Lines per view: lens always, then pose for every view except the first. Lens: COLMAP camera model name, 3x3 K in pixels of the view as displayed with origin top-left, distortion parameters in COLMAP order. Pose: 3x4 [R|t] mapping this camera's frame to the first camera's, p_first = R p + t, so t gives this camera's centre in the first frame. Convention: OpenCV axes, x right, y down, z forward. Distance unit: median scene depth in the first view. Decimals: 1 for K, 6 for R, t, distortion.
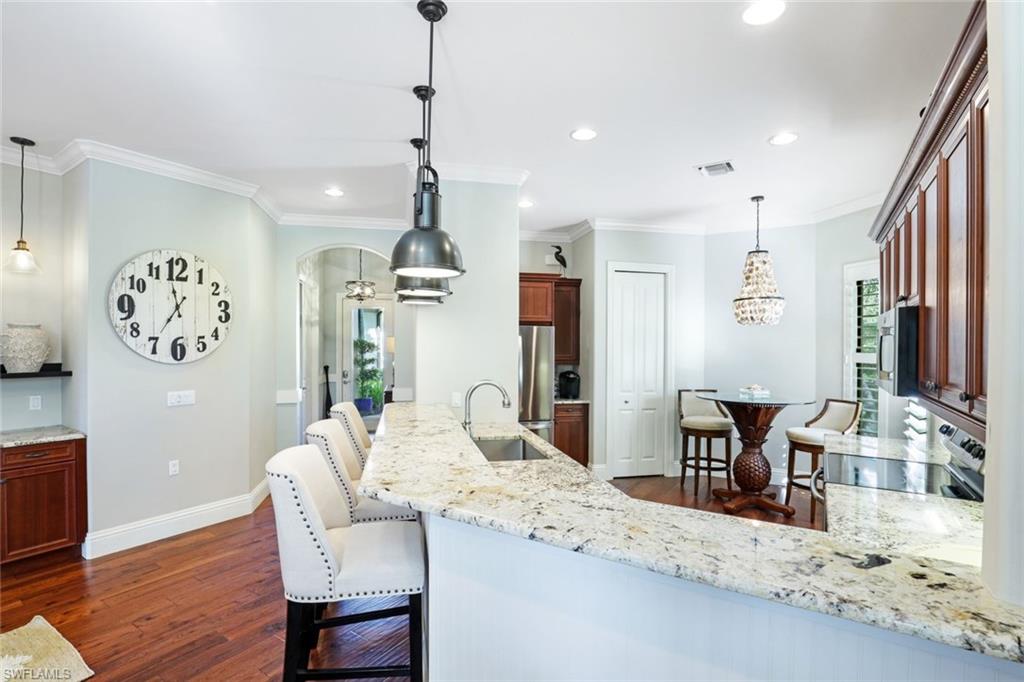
lens RADIAL K [[487.1, 0, 501.5], [0, 487.1, 346.1], [0, 0, 1]] dist [-0.031597, 0.000602]
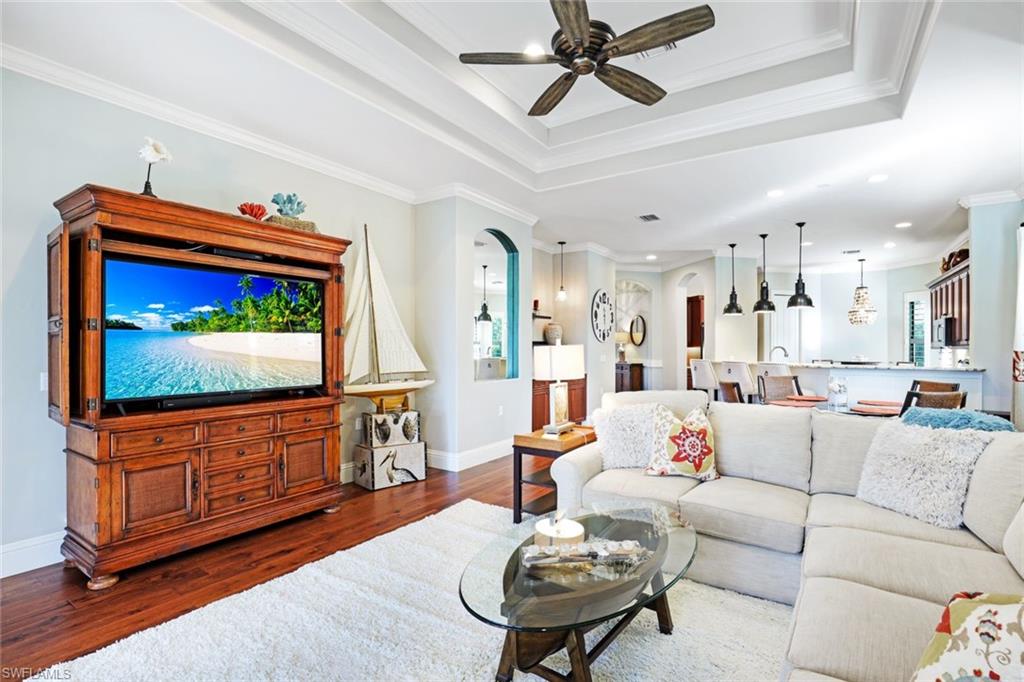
lens RADIAL K [[481.3, 0, 491.7], [0, 481.3, 343.1], [0, 0, 1]] dist [-0.030866, 0.000397]
pose [[0.999734, 0.000164, -0.023062, -0.923464], [-0.000392, 0.999951, -0.009919, 0.051317], [0.023060, 0.009925, 0.999685, -0.951988]]
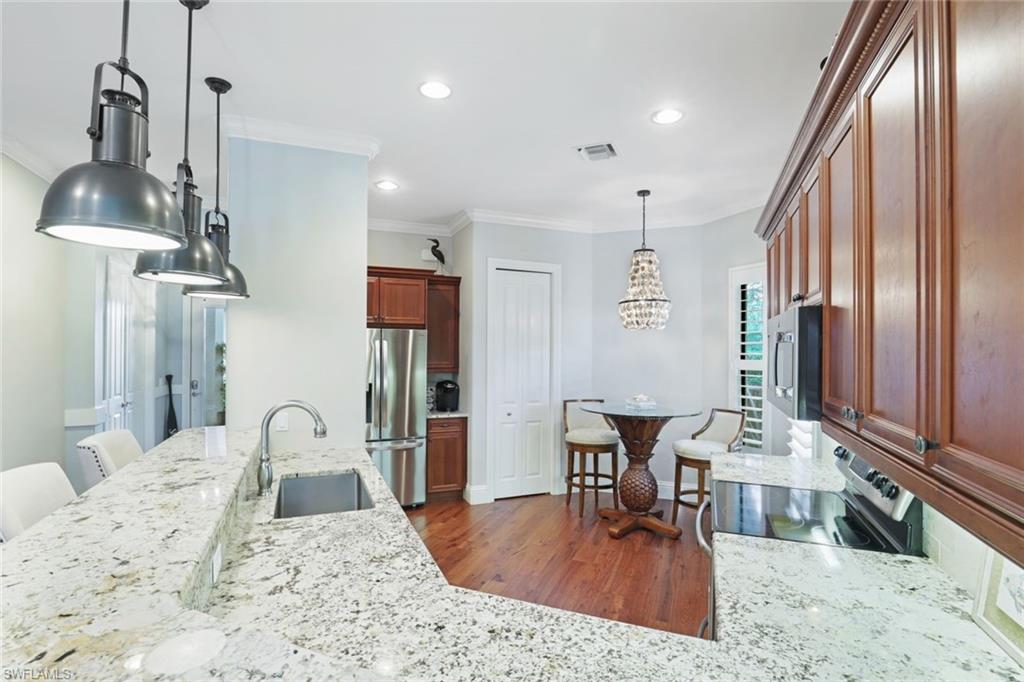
lens RADIAL K [[487.1, 0, 501.5], [0, 487.1, 346.1], [0, 0, 1]] dist [-0.031597, 0.000602]
pose [[0.982627, 0.002464, 0.185576, 0.091855], [-0.000801, 0.999959, -0.009035, -0.004146], [-0.185591, 0.008730, 0.982588, 0.139168]]
